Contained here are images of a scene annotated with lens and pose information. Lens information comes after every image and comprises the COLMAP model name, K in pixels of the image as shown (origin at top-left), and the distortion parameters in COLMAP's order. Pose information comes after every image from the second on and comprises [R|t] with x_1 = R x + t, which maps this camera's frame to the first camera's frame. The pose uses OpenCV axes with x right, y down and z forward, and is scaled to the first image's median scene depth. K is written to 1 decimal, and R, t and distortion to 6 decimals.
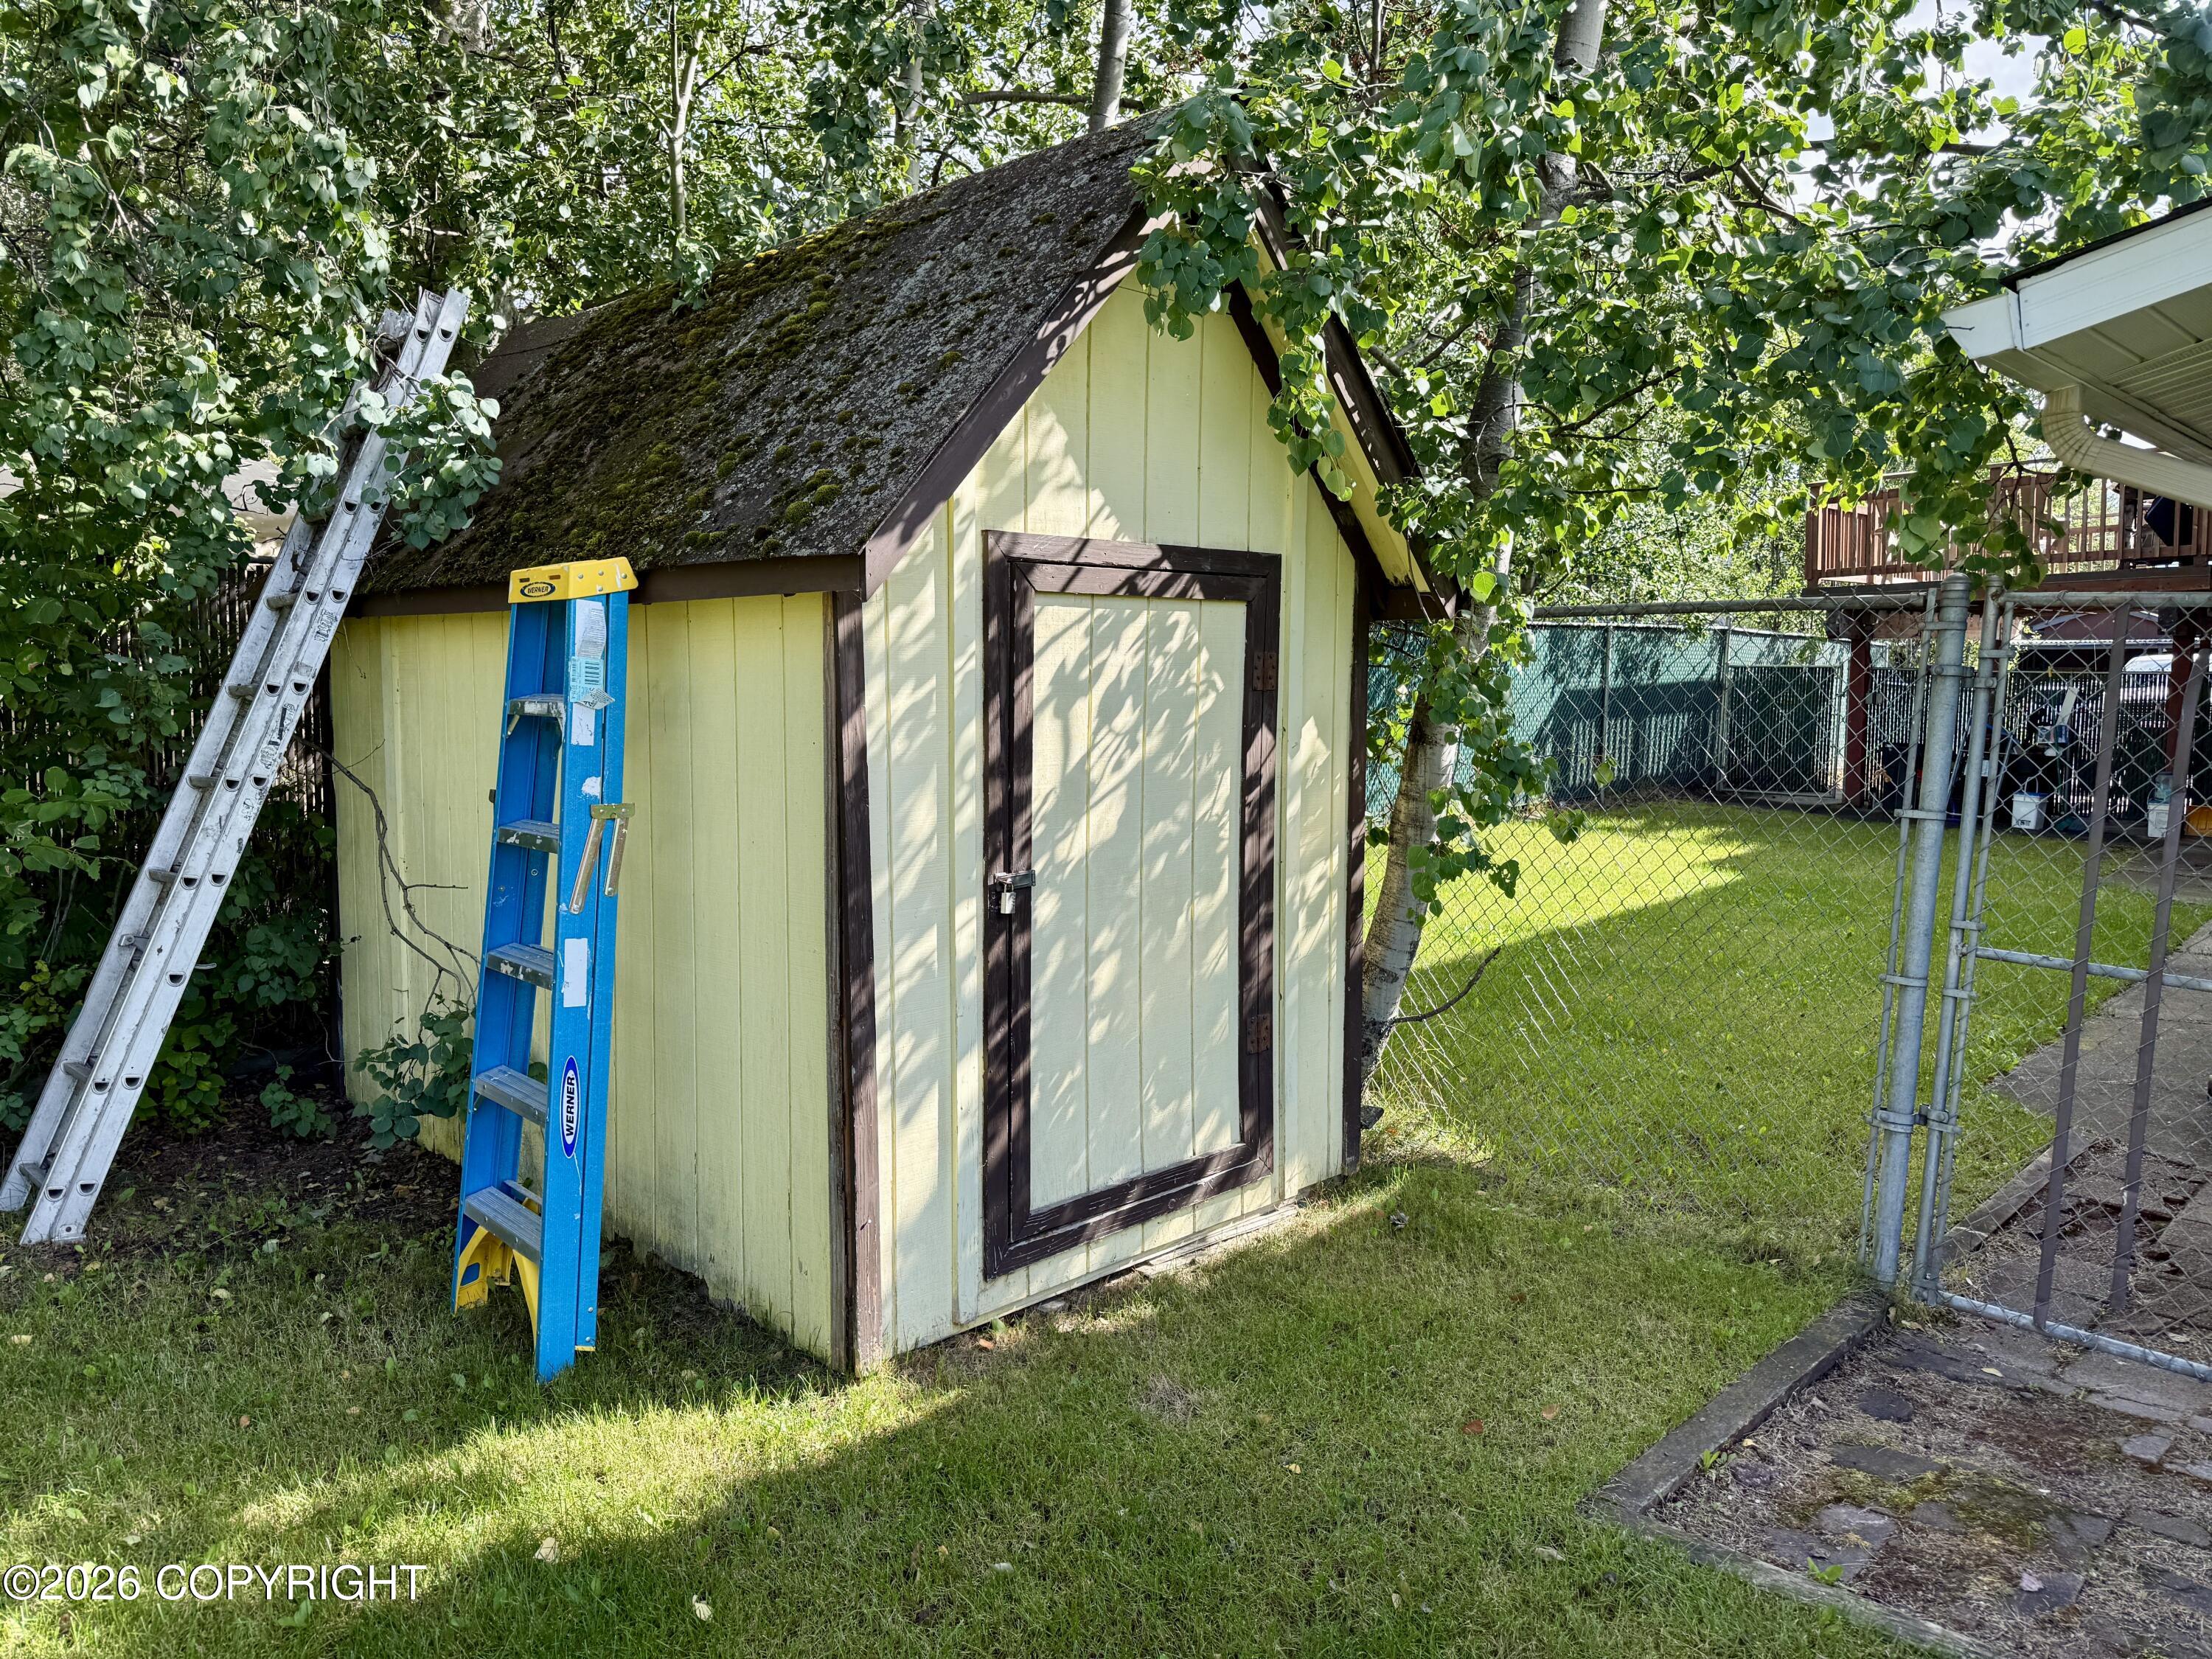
lens RADIAL K [[1517.5, 0, 1100.7], [0, 1517.5, 798.6], [0, 0, 1]] dist [0.018646, -0.002878]
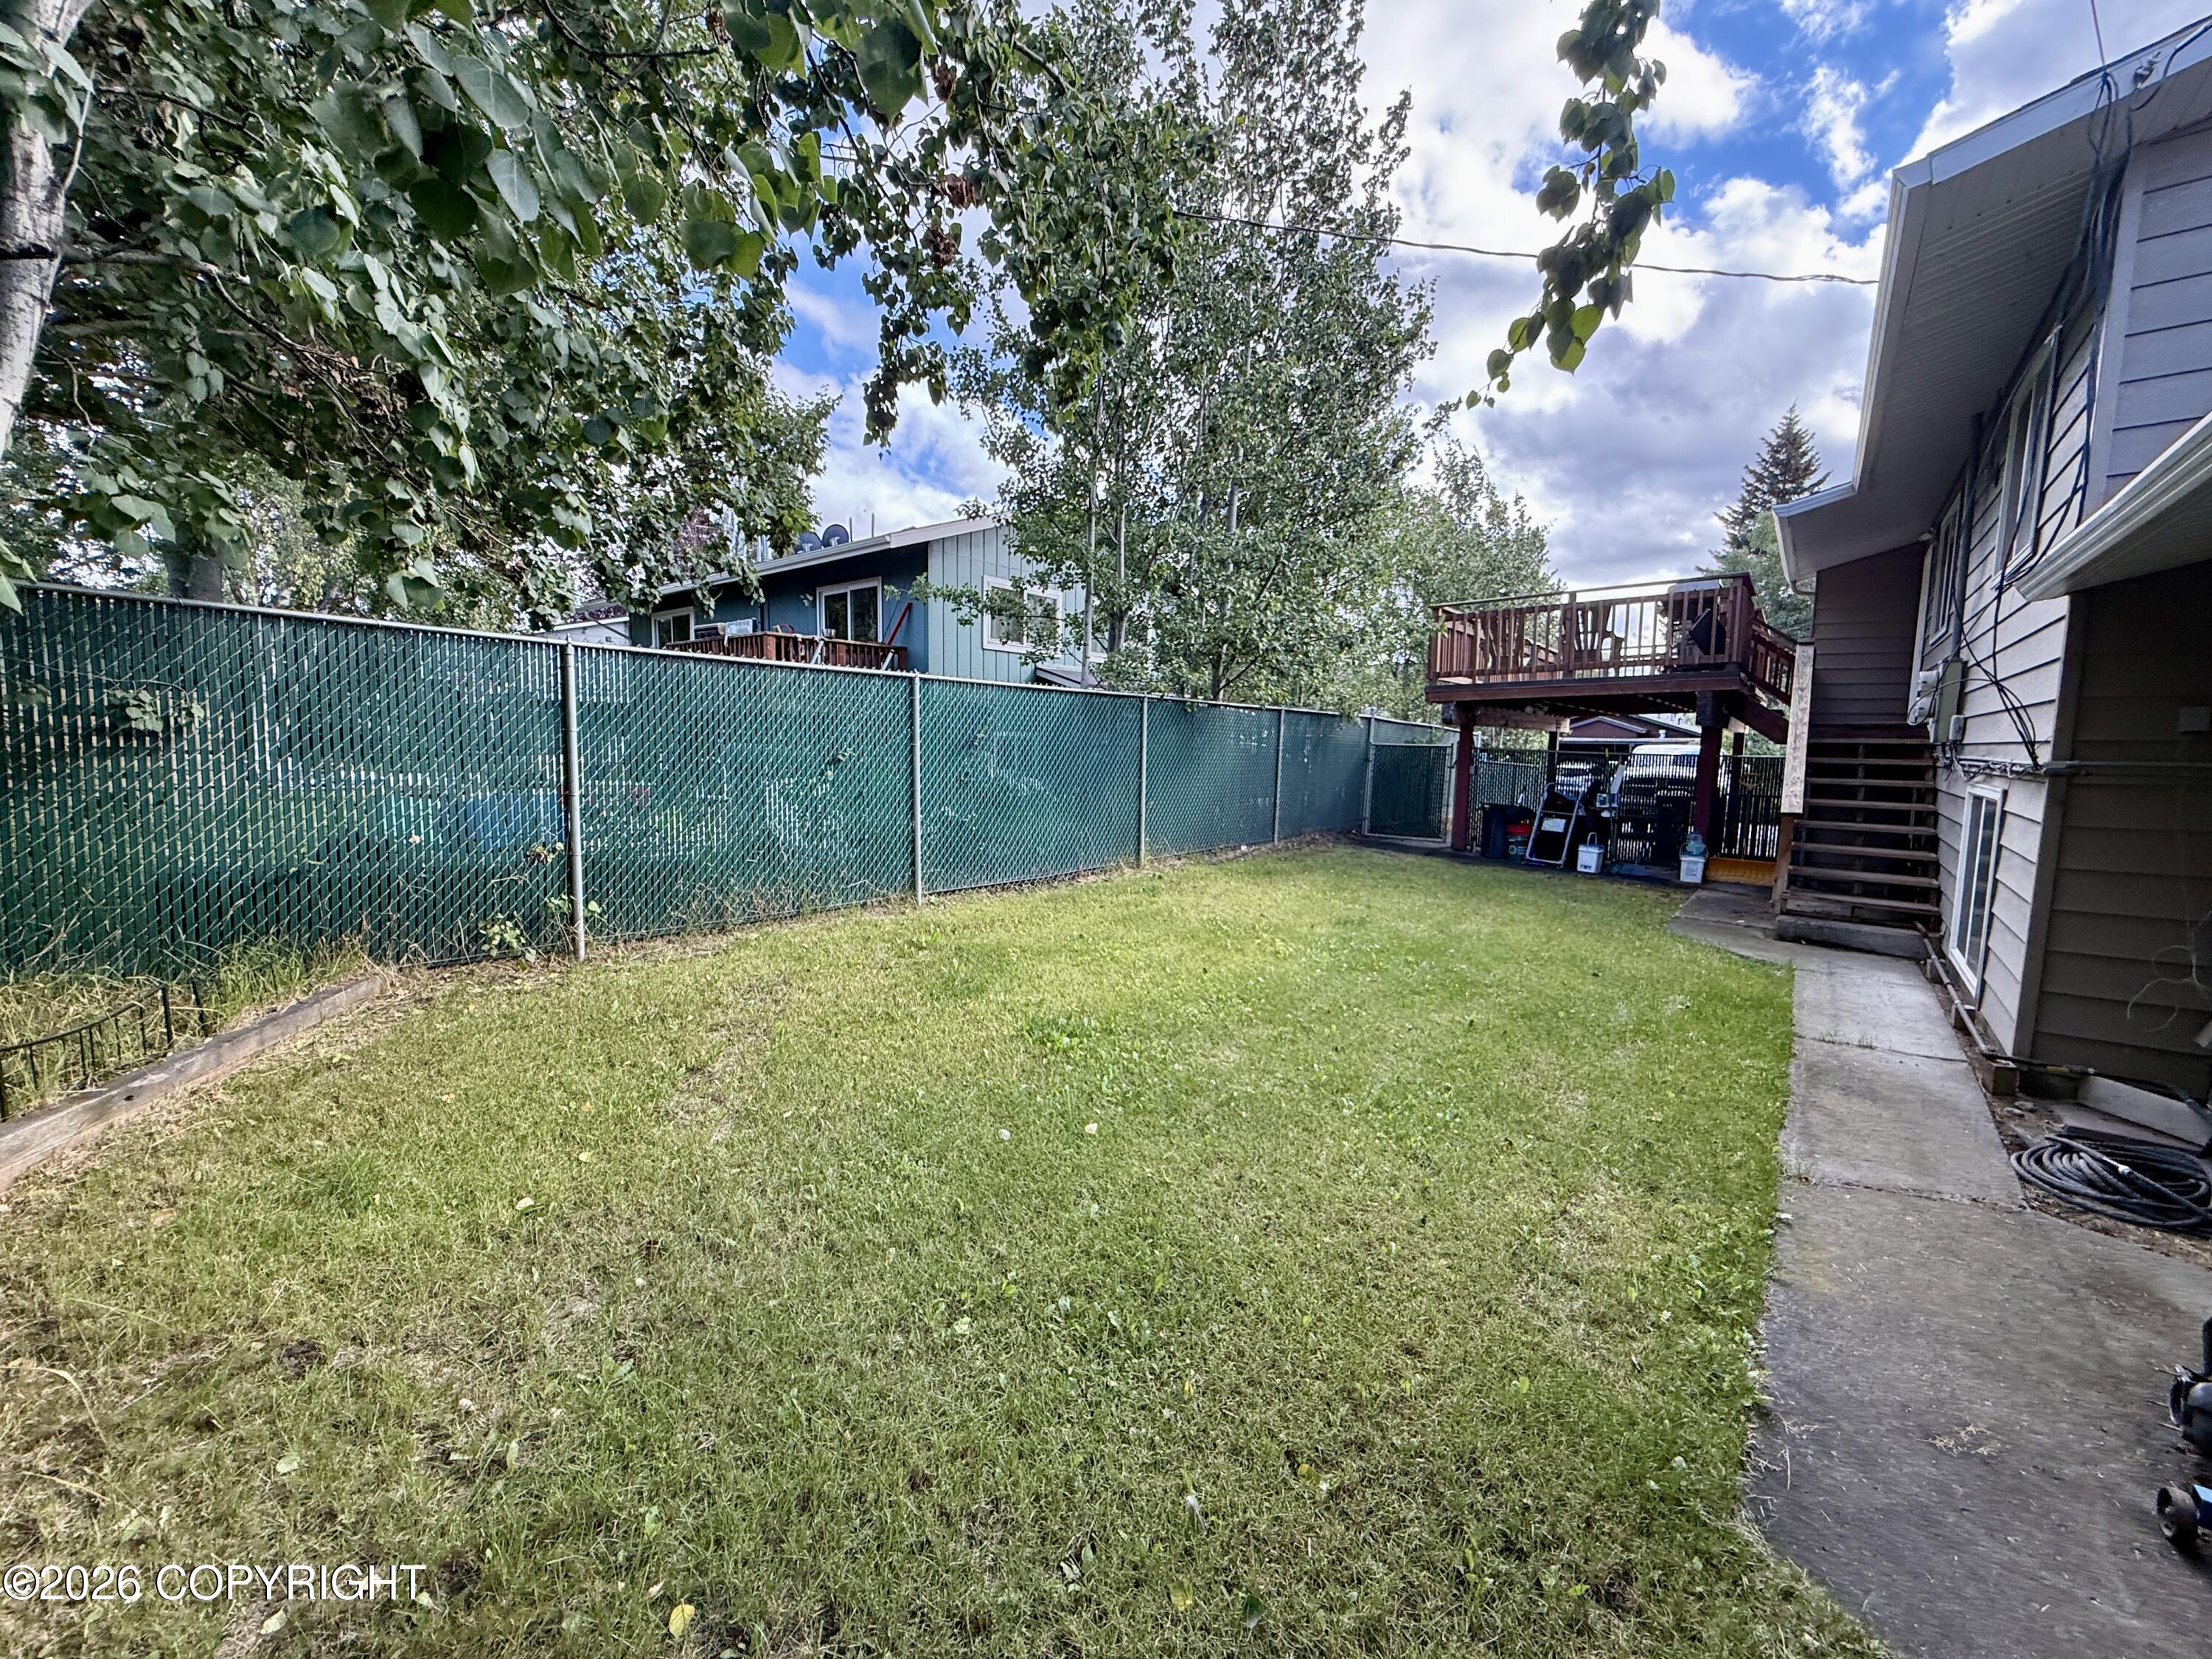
lens RADIAL K [[887.7, 0, 1097.7], [0, 887.7, 836.8], [0, 0, 1]] dist [-0.000087, -0.000193]
pose [[0.996517, 0.010846, 0.082683, 0.430498], [-0.012153, 0.999809, 0.015322, -0.057110], [-0.082501, -0.016274, 0.996458, 0.952372]]
